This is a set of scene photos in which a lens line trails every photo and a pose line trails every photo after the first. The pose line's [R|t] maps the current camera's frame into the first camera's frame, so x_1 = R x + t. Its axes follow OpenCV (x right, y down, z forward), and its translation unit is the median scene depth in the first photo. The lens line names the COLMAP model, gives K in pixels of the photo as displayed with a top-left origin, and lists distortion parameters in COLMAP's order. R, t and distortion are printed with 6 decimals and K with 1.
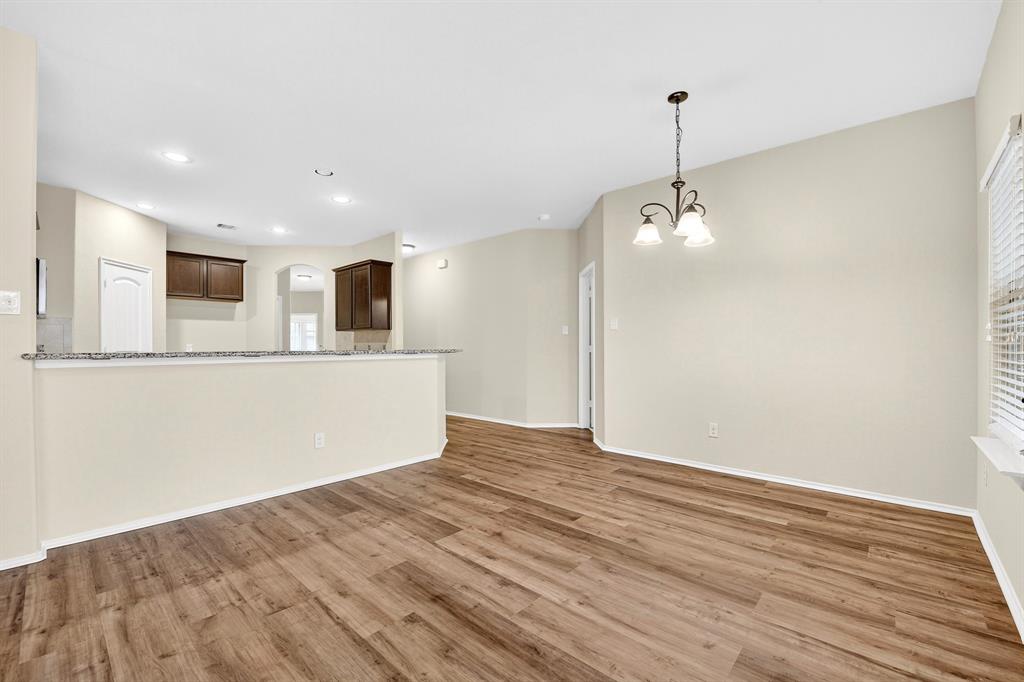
lens RADIAL K [[423.7, 0, 509.6], [0, 423.7, 350.4], [0, 0, 1]] dist [-0.019620, -0.001902]
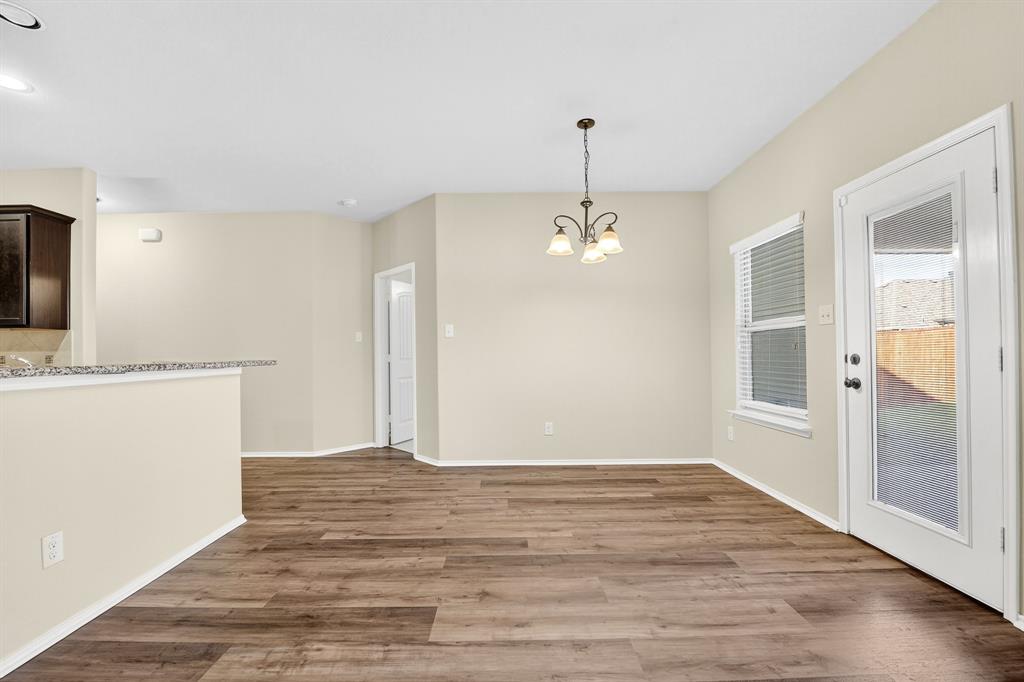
lens RADIAL K [[414.2, 0, 509.5], [0, 414.2, 350.6], [0, 0, 1]] dist [-0.015678, -0.002570]
pose [[0.737006, -0.000999, 0.675886, -0.360668], [0.015197, 0.999771, -0.015094, -0.002894], [-0.675716, 0.021395, 0.736852, 0.279708]]
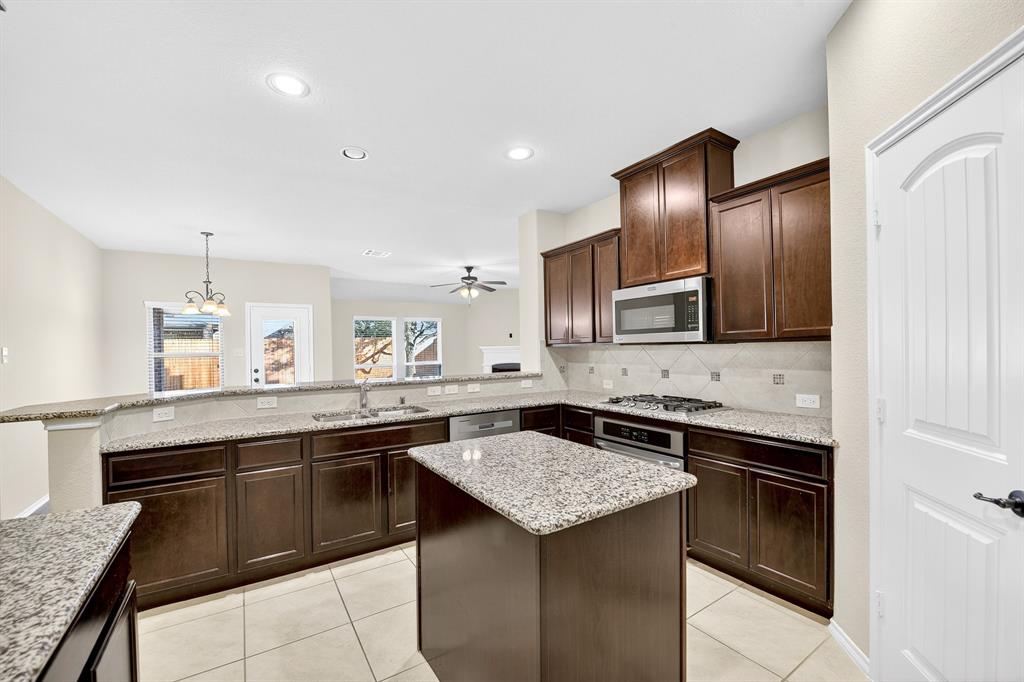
lens RADIAL K [[414.2, 0, 509.5], [0, 414.2, 345.2], [0, 0, 1]] dist [-0.015678, -0.002570]
pose [[-0.965134, 0.021046, 0.260909, -0.996119], [0.022295, 0.999750, 0.001829, -0.079394], [-0.260805, 0.007582, -0.965362, 1.823707]]
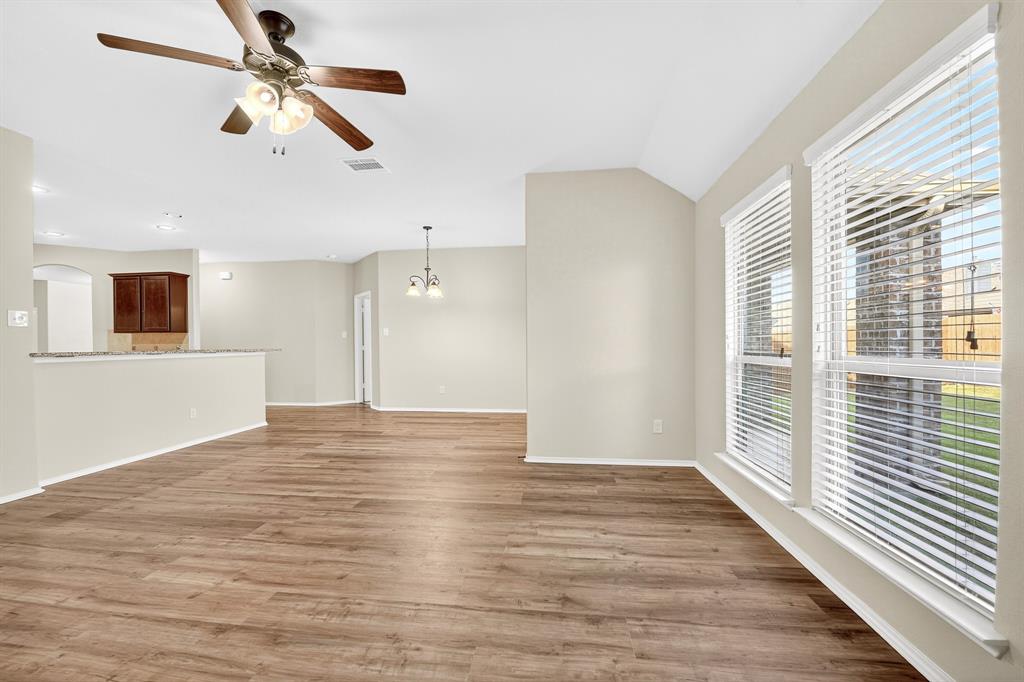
lens RADIAL K [[414.2, 0, 504.5], [0, 414.2, 339.7], [0, 0, 1]] dist [-0.015678, -0.002570]
pose [[0.815832, 0.002583, 0.578283, -0.379375], [0.011527, 0.999719, -0.020728, 0.005866], [-0.578174, 0.023576, 0.815573, -0.713455]]
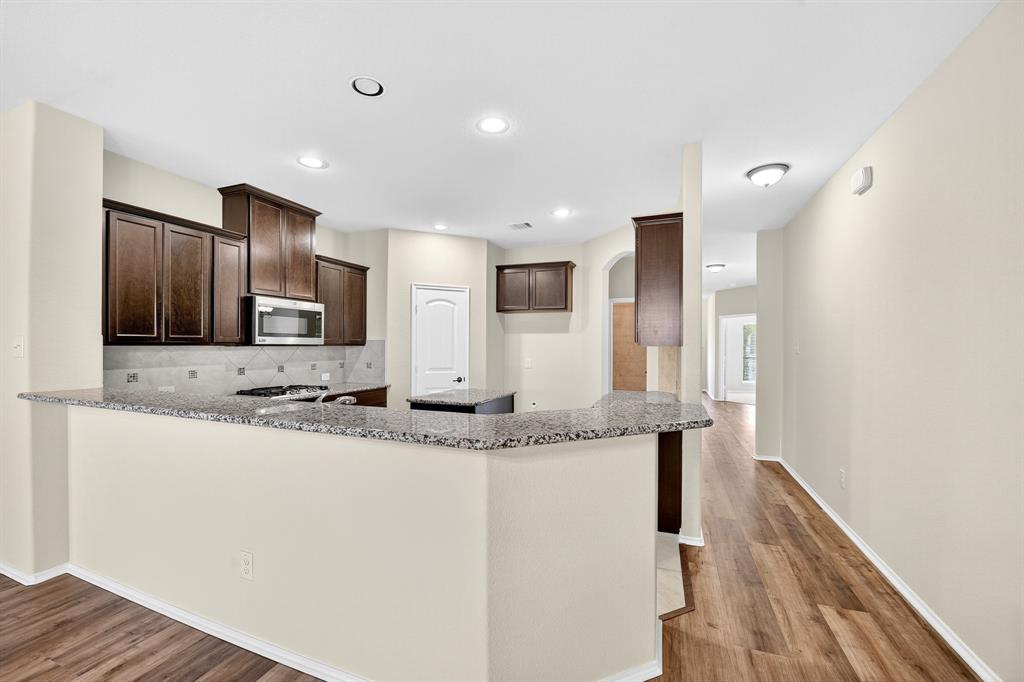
lens RADIAL K [[414.2, 0, 509.2], [0, 414.2, 335.7], [0, 0, 1]] dist [-0.015678, -0.002570]
pose [[0.359264, -0.019314, -0.933036, 0.179451], [-0.010405, 0.999641, -0.024700, -0.078590], [0.933178, 0.018582, 0.358934, 1.082901]]
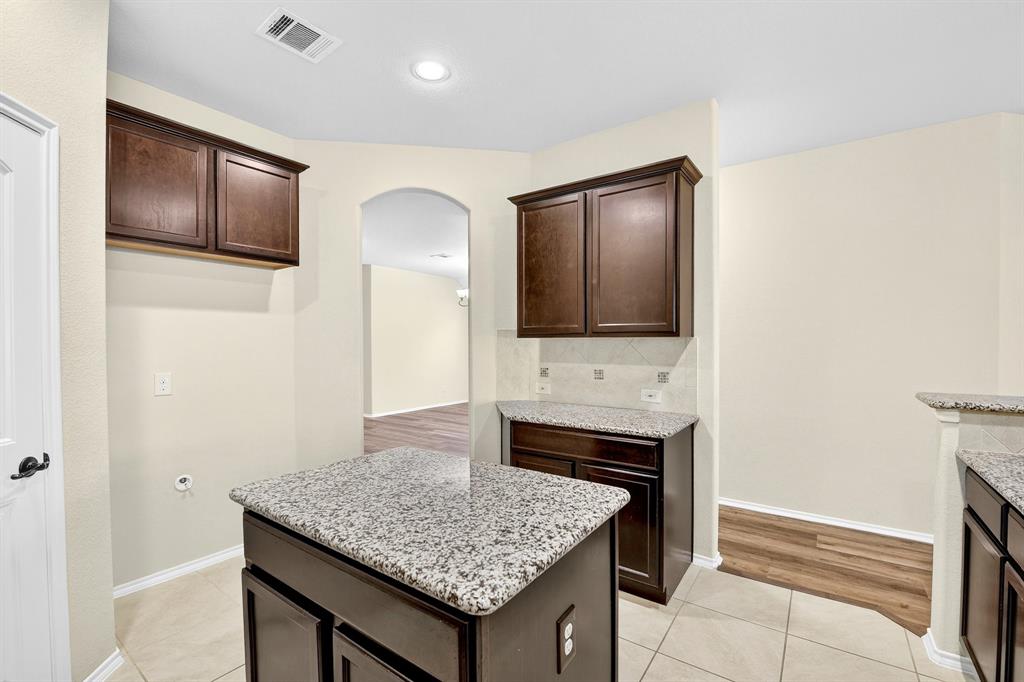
lens RADIAL K [[439.4, 0, 507.5], [0, 439.4, 347.9], [0, 0, 1]] dist [-0.020701, 0.000550]
pose [[0.994570, -0.003048, 0.104022, -0.869295], [0.002503, 0.999982, 0.005368, -0.069334], [-0.104036, -0.005079, 0.994561, 1.007799]]
